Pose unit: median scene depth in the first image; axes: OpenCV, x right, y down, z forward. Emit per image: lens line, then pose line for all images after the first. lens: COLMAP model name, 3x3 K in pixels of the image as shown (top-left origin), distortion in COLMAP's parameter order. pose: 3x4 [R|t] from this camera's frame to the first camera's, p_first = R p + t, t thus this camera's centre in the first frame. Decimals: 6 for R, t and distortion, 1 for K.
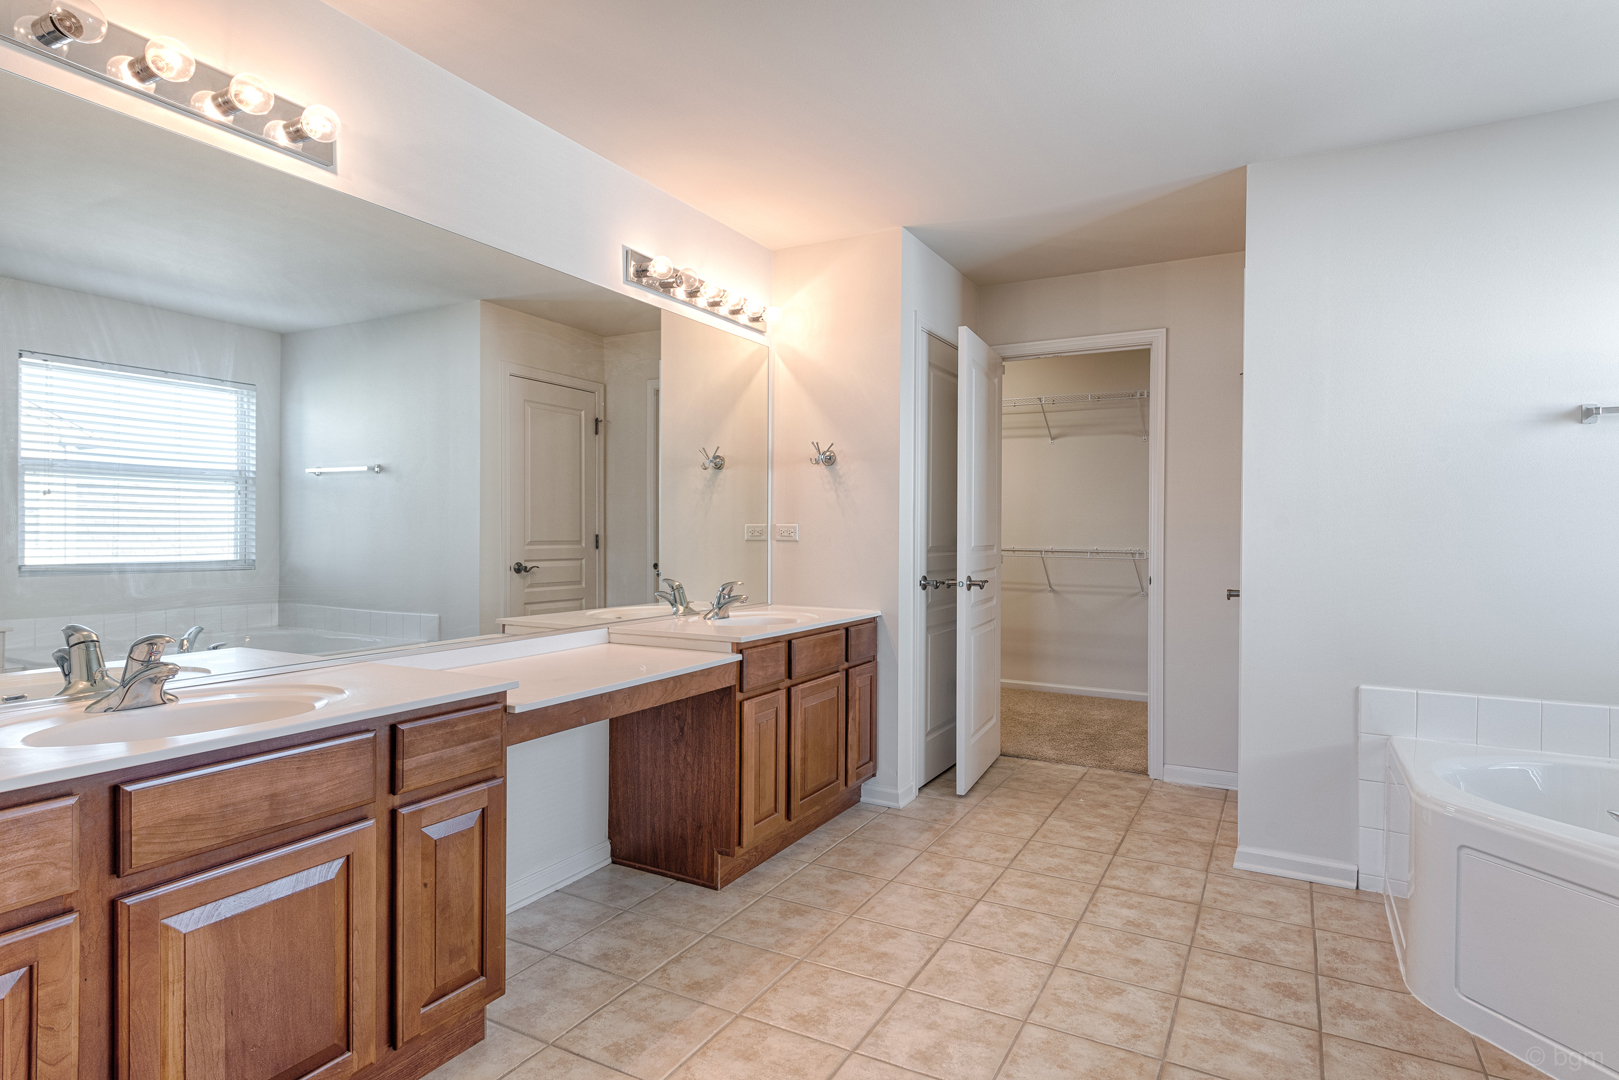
lens RADIAL K [[875.6, 0, 813.3], [0, 875.6, 538.2], [0, 0, 1]] dist [0.033661, -0.015908]
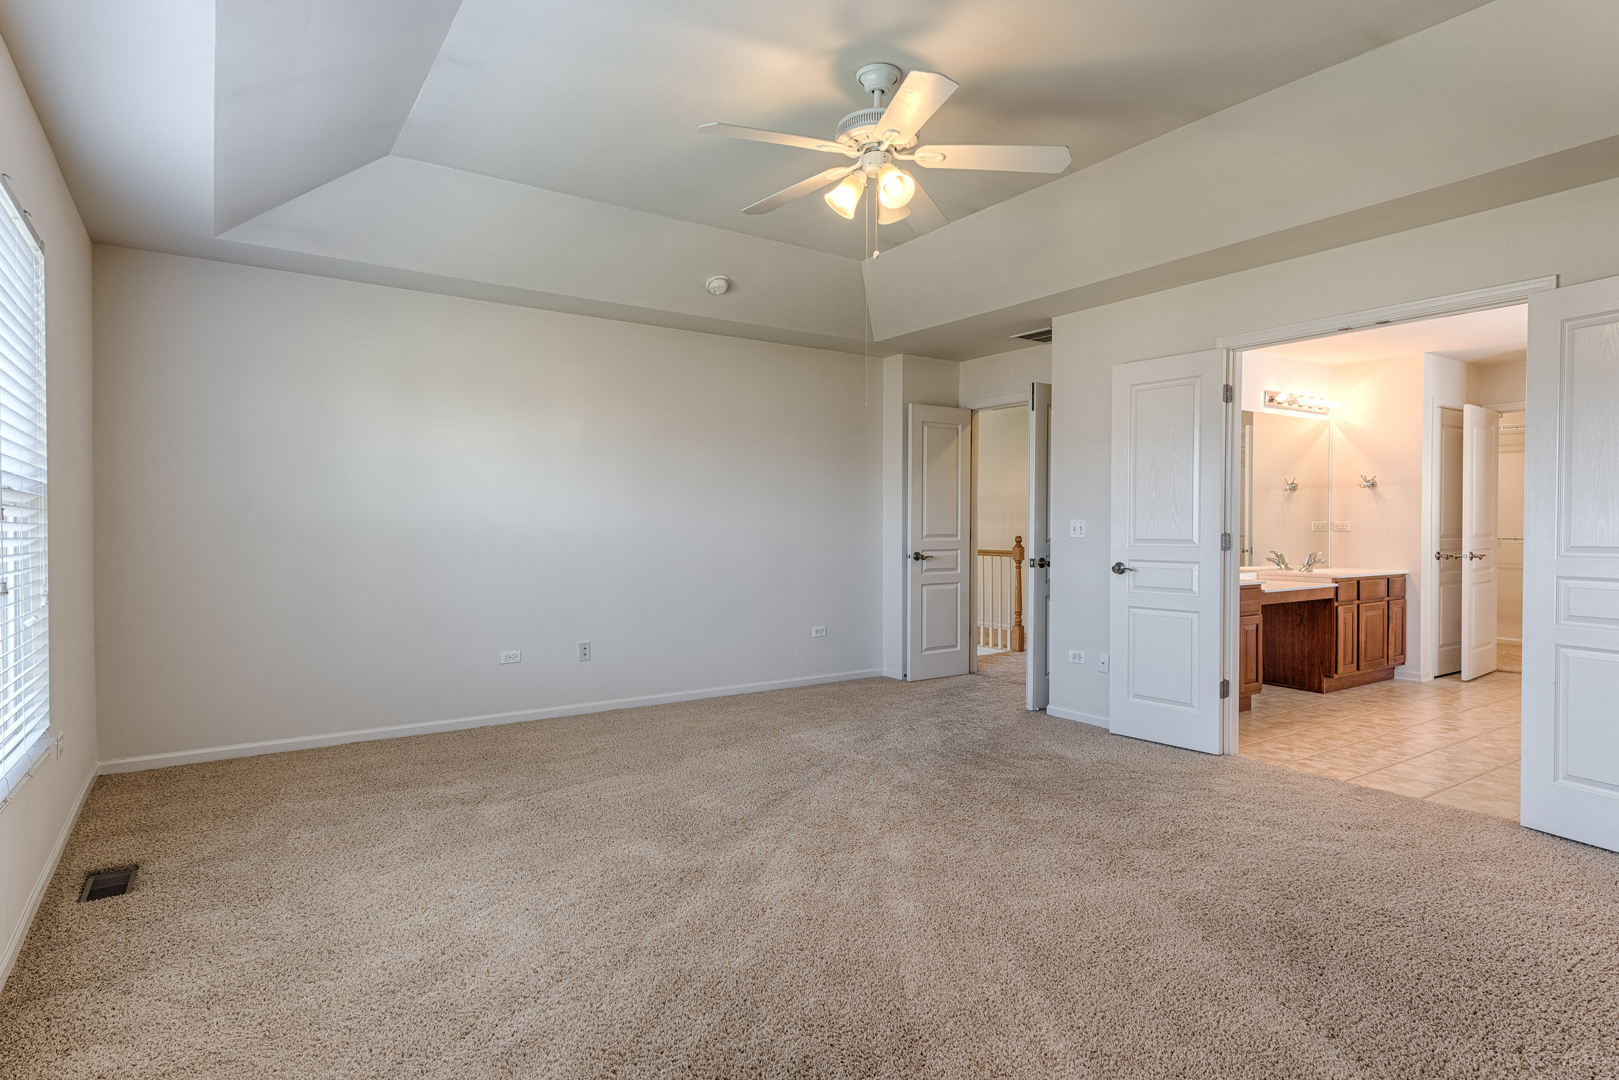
lens RADIAL K [[875.6, 0, 813.3], [0, 875.6, 538.2], [0, 0, 1]] dist [0.033661, -0.015908]
pose [[0.893908, 0.000957, -0.448249, -0.226402], [0.001602, 0.999985, 0.005331, 0.007282], [0.448247, -0.005483, 0.893893, -1.313841]]
